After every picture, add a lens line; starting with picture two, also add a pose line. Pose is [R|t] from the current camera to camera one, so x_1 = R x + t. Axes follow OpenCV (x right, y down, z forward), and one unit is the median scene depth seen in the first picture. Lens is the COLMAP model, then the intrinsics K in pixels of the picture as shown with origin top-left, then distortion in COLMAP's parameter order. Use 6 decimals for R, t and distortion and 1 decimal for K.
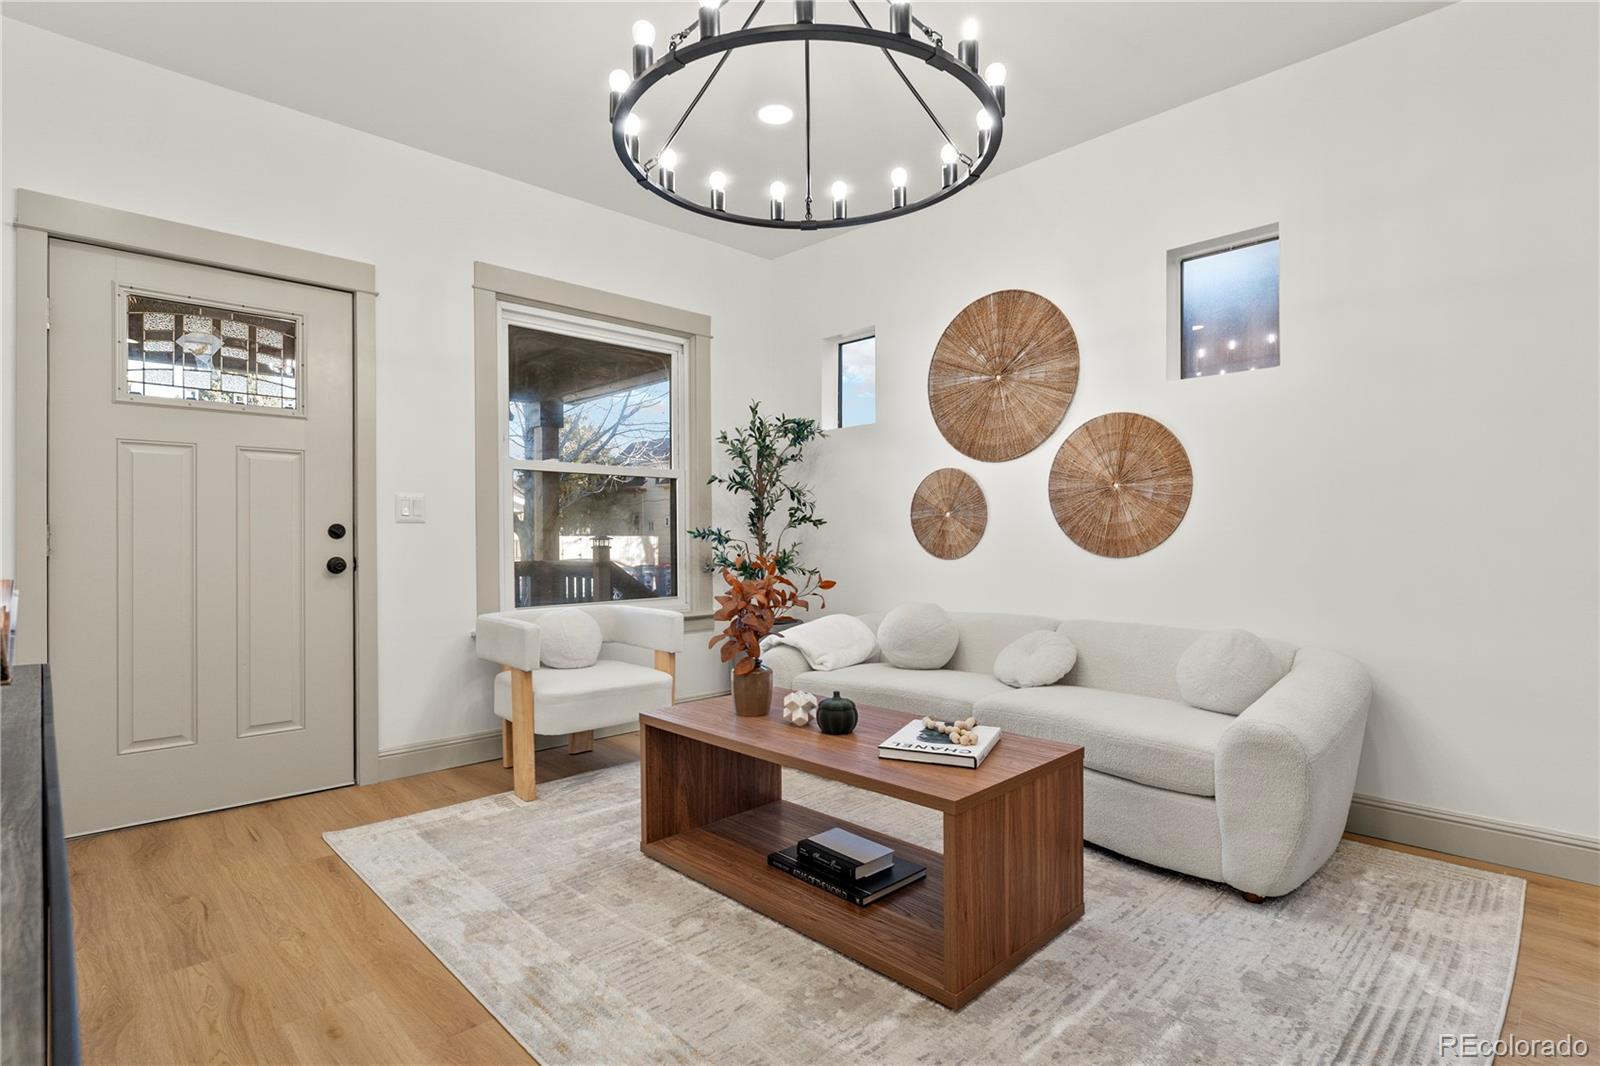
lens RADIAL K [[786.9, 0, 798.9], [0, 786.9, 538.2], [0, 0, 1]] dist [-0.000353, -0.001065]
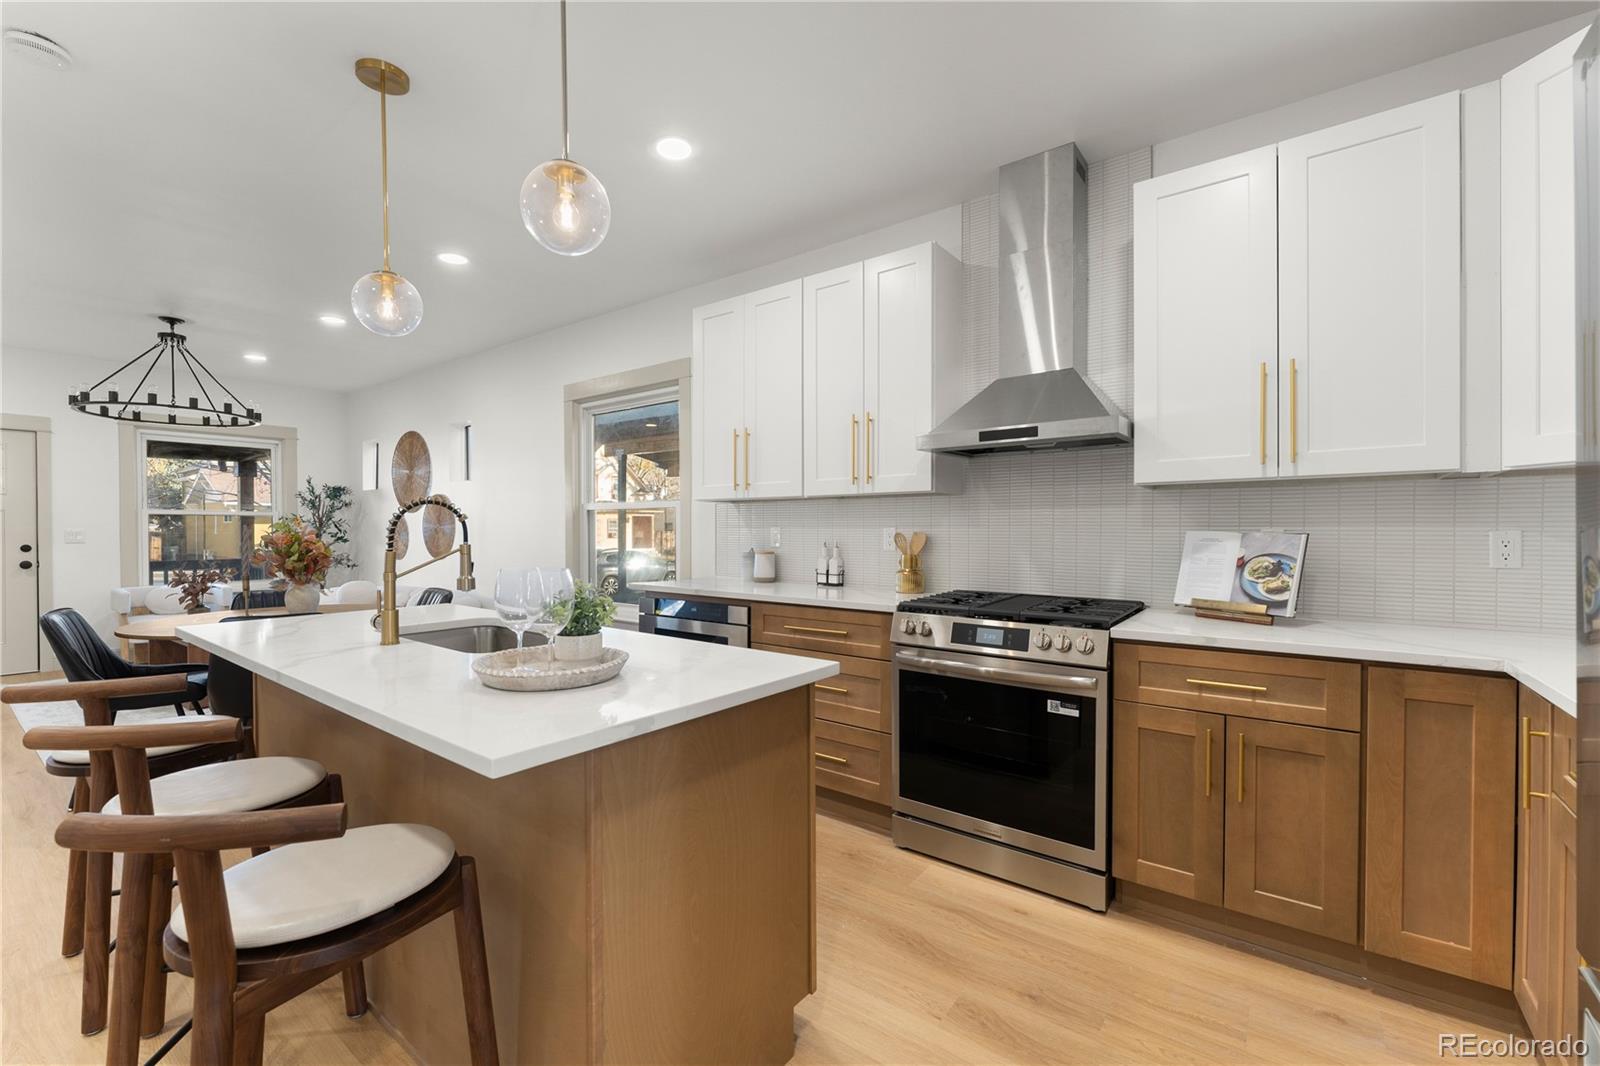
lens RADIAL K [[707.4, 0, 812.8], [0, 707.4, 526.9], [0, 0, 1]] dist [0.001403, 0.000136]
pose [[0.989925, 0.005995, 0.141466, 1.073515], [-0.005215, 0.999969, -0.005885, -0.058233], [-0.141497, 0.005088, 0.989926, -1.027678]]
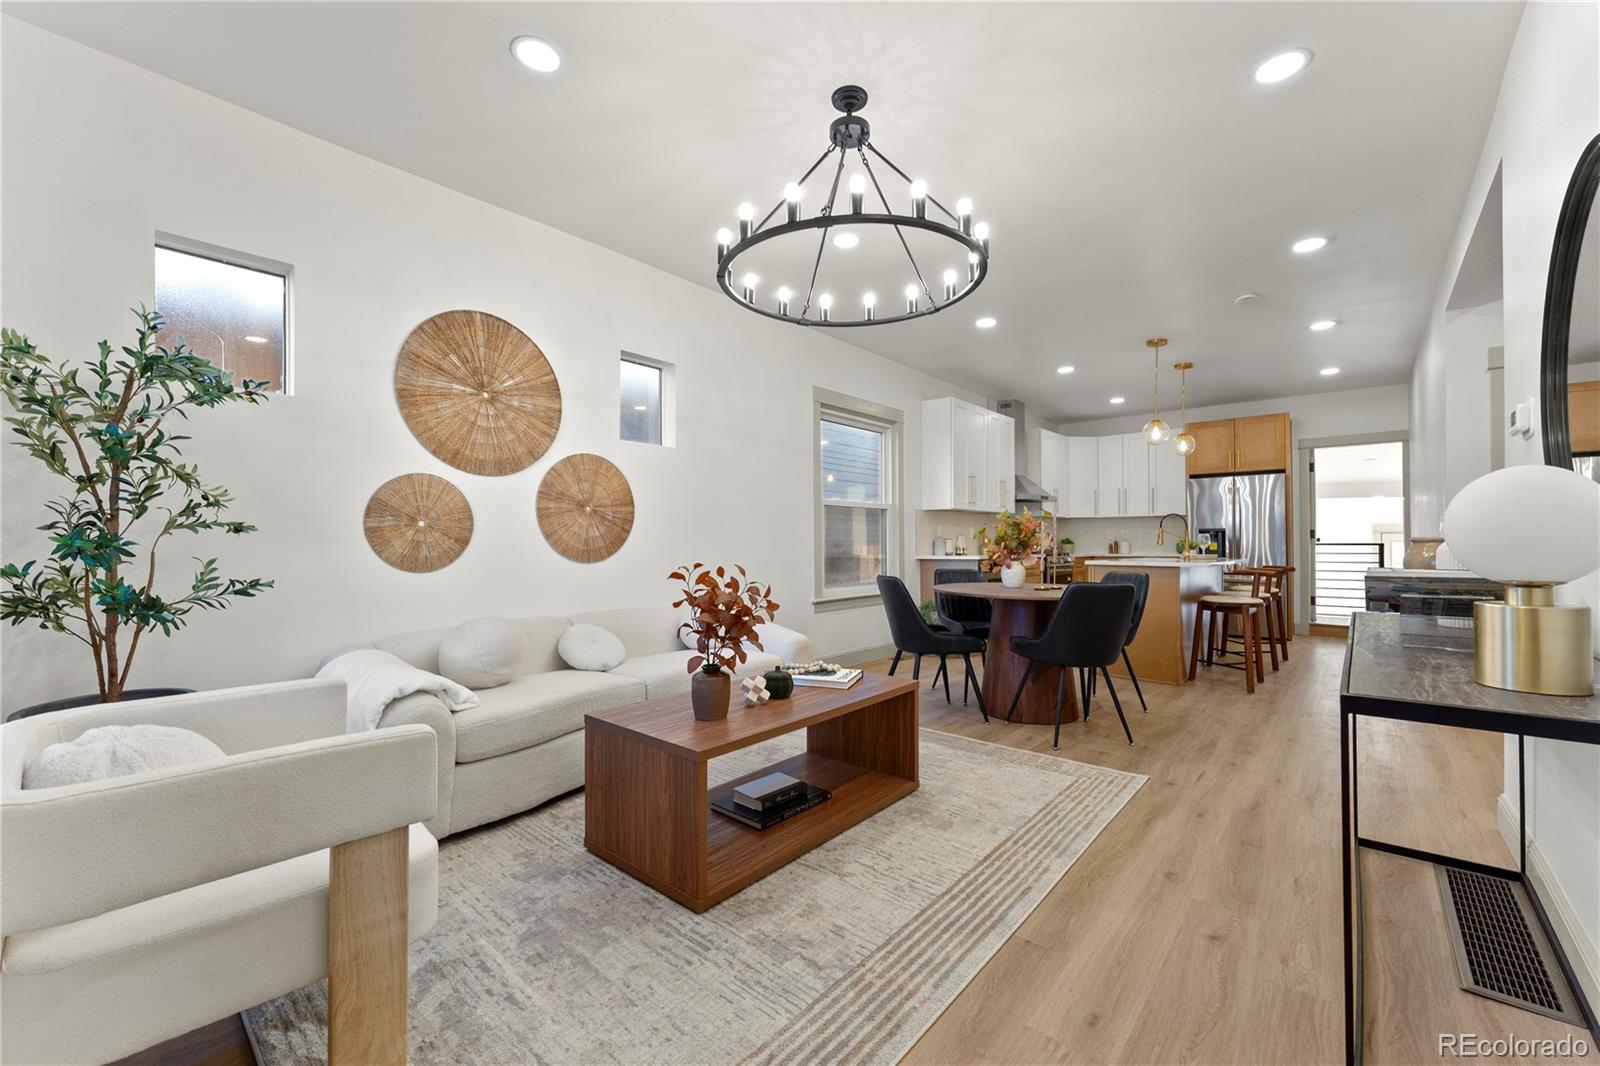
lens RADIAL K [[643.3, 0, 814.8], [0, 643.3, 536.2], [0, 0, 1]] dist [-0.002205, -0.000098]
pose [[-0.101891, 0.018158, 0.994630, -0.659101], [0.008272, 0.999814, -0.017405, 0.001593], [-0.994761, 0.006454, -0.102022, 0.680055]]
